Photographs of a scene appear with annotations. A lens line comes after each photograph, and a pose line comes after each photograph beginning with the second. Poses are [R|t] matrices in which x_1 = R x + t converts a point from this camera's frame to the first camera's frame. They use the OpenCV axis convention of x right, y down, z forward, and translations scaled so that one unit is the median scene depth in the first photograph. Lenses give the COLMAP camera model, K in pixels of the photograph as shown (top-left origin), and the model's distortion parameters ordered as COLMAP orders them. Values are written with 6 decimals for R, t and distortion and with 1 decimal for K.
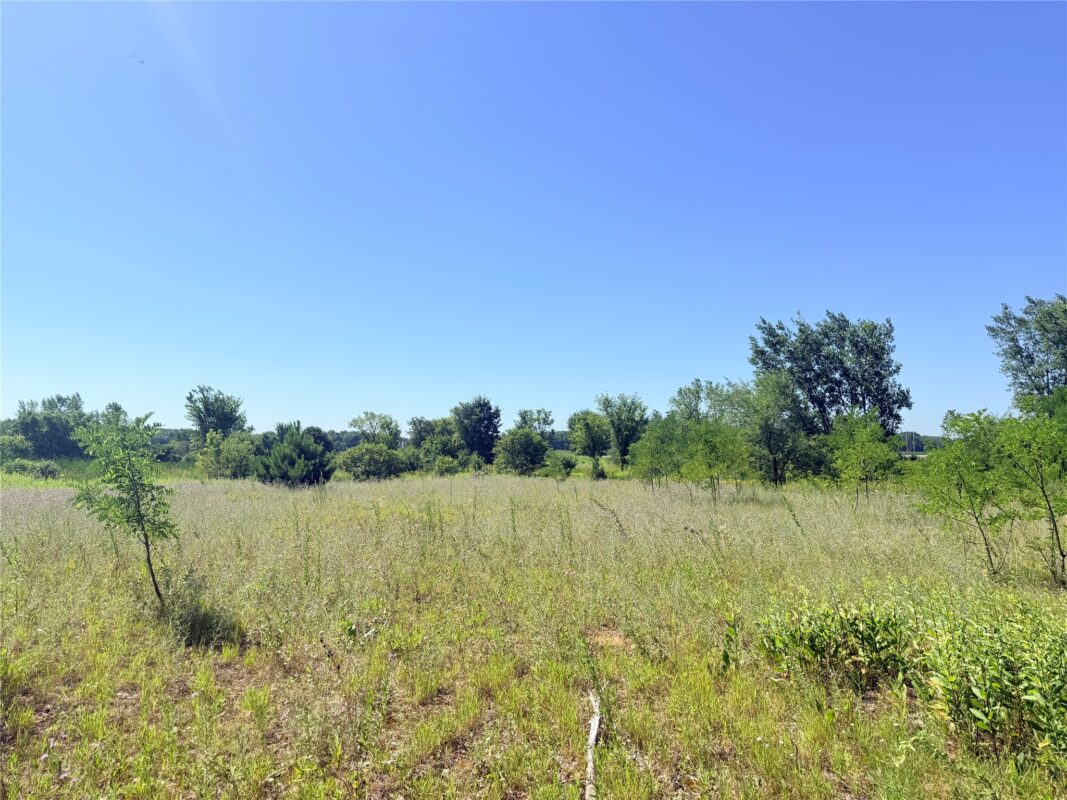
lens RADIAL K [[730.3, 0, 536.4], [0, 730.3, 393.8], [0, 0, 1]] dist [0.044595, -0.064497]
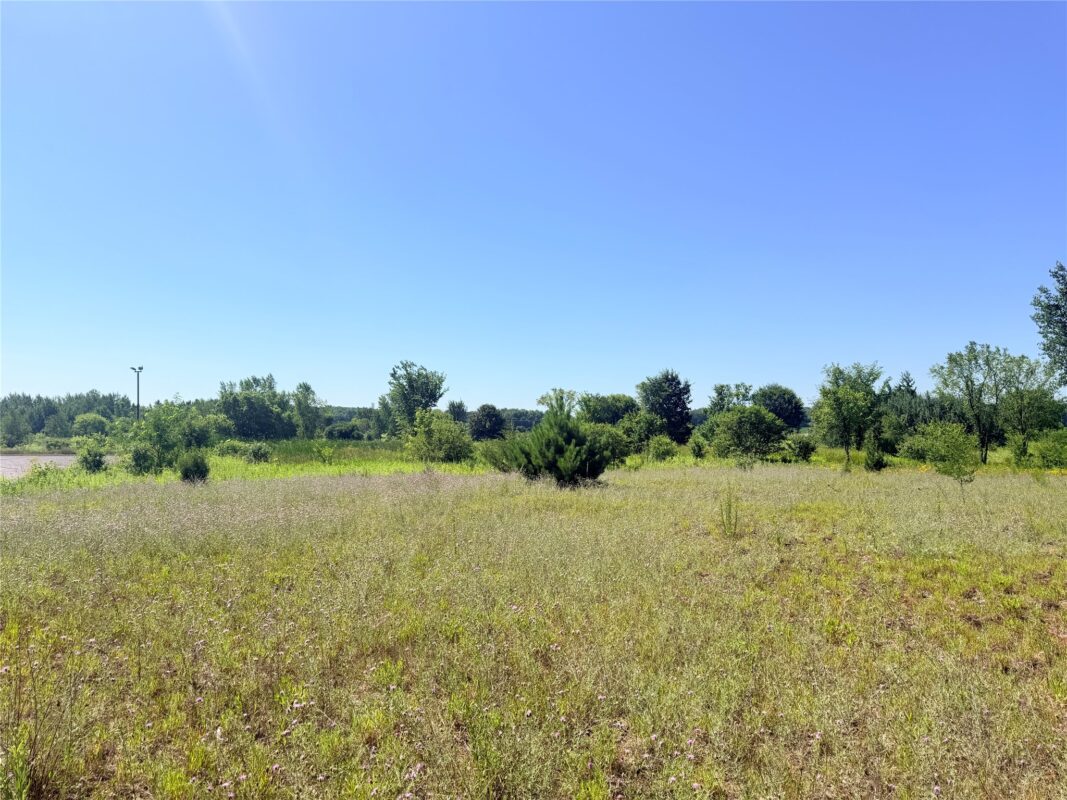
lens RADIAL K [[730.3, 0, 541.7], [0, 730.3, 402.4], [0, 0, 1]] dist [0.044595, -0.064497]
pose [[0.980431, -0.007651, -0.196715, -0.104835], [0.016170, 0.998998, 0.041736, 0.005636], [0.196198, -0.044100, 0.979572, 0.126233]]
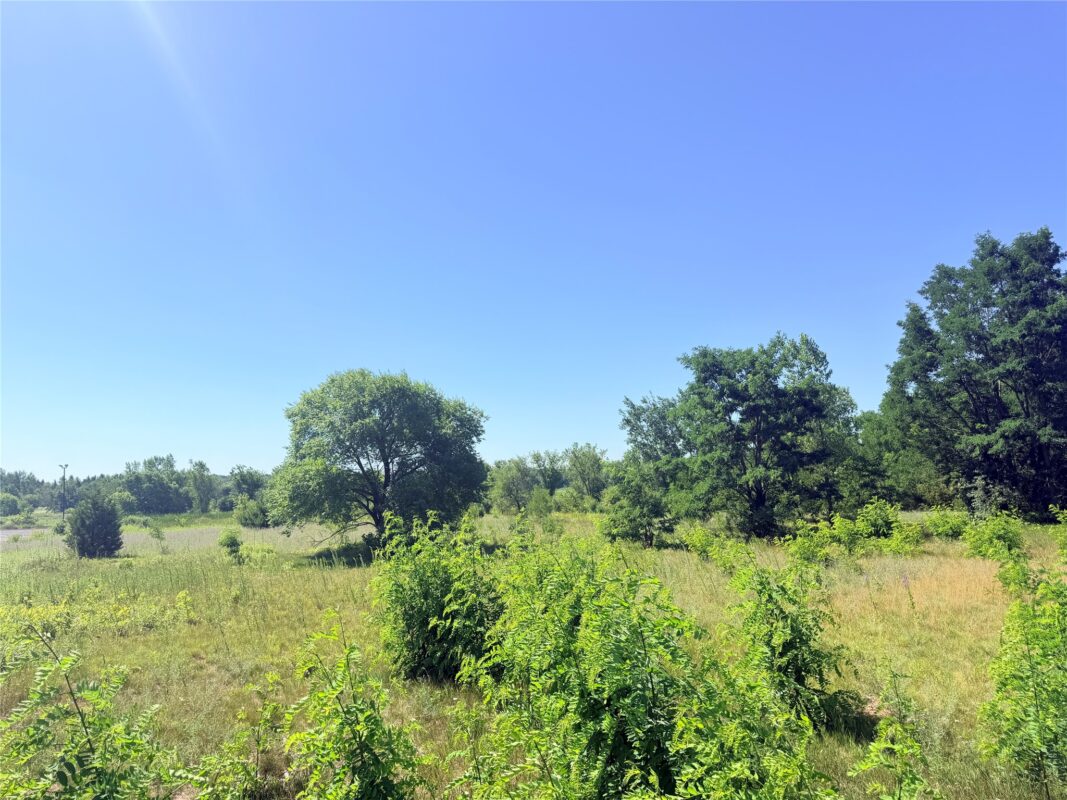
lens RADIAL K [[730.3, 0, 537.6], [0, 730.3, 394.2], [0, 0, 1]] dist [0.044595, -0.064497]
pose [[0.994085, -0.046744, -0.098031, 0.342343], [0.042555, 0.998107, -0.044397, -0.064316], [0.099920, 0.039962, 0.994193, -0.507670]]
